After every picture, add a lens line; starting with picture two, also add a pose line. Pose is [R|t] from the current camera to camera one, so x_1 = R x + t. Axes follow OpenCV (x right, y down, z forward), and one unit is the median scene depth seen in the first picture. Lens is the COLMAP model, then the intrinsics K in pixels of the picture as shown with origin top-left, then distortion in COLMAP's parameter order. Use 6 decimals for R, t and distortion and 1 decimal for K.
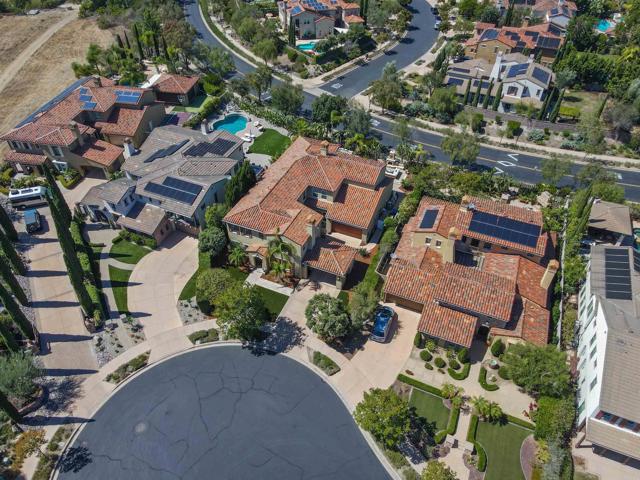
lens RADIAL K [[468.1, 0, 316.8], [0, 468.1, 240.8], [0, 0, 1]] dist [0.009153, 0.012628]
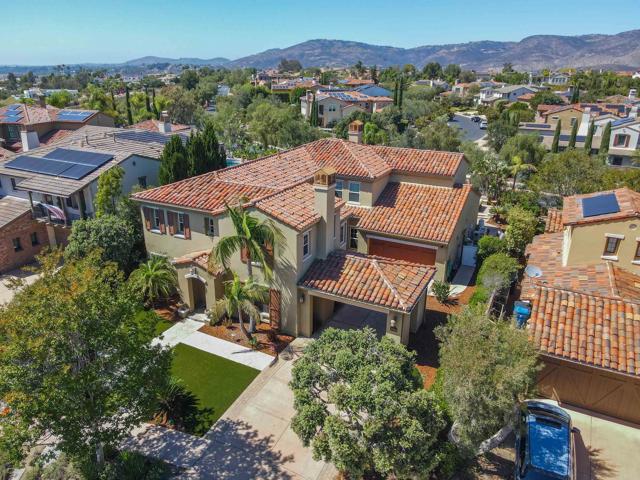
lens RADIAL K [[468.1, 0, 318.1], [0, 468.1, 239.4], [0, 0, 1]] dist [0.009153, 0.012628]
pose [[0.998423, 0.024444, -0.050529, 0.003592], [-0.041534, 0.927262, -0.372103, 0.156842], [0.037758, 0.373615, 0.926815, 0.608553]]
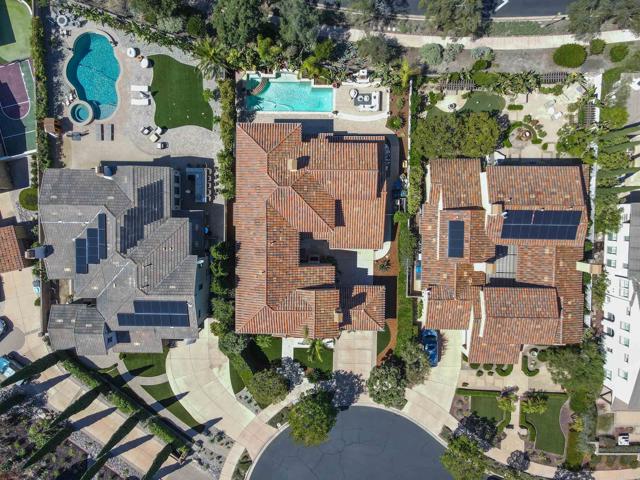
lens RADIAL K [[468.1, 0, 317.6], [0, 468.1, 240.5], [0, 0, 1]] dist [0.009153, 0.012628]
pose [[0.920252, -0.388777, -0.044595, 0.045275], [0.278440, 0.570446, 0.772698, -0.785117], [-0.274968, -0.723494, 0.633205, 0.534414]]
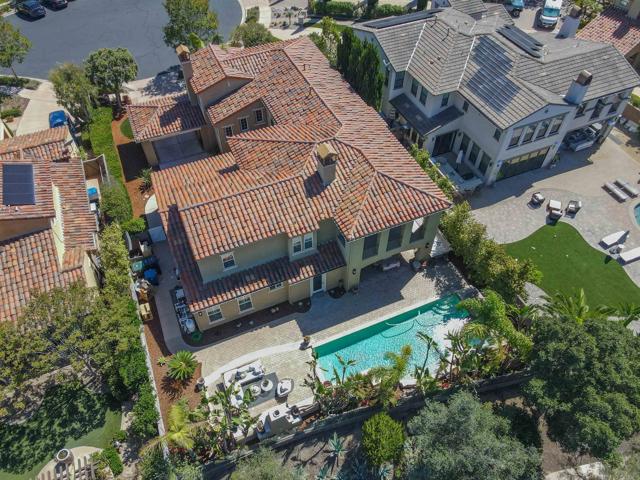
lens RADIAL K [[468.1, 0, 313.7], [0, 468.1, 238.2], [0, 0, 1]] dist [0.009153, 0.012628]
pose [[-0.686605, 0.554024, -0.470777, 0.296646], [-0.480560, 0.140064, 0.865705, -0.623906], [0.545560, 0.820634, 0.170073, 1.149265]]
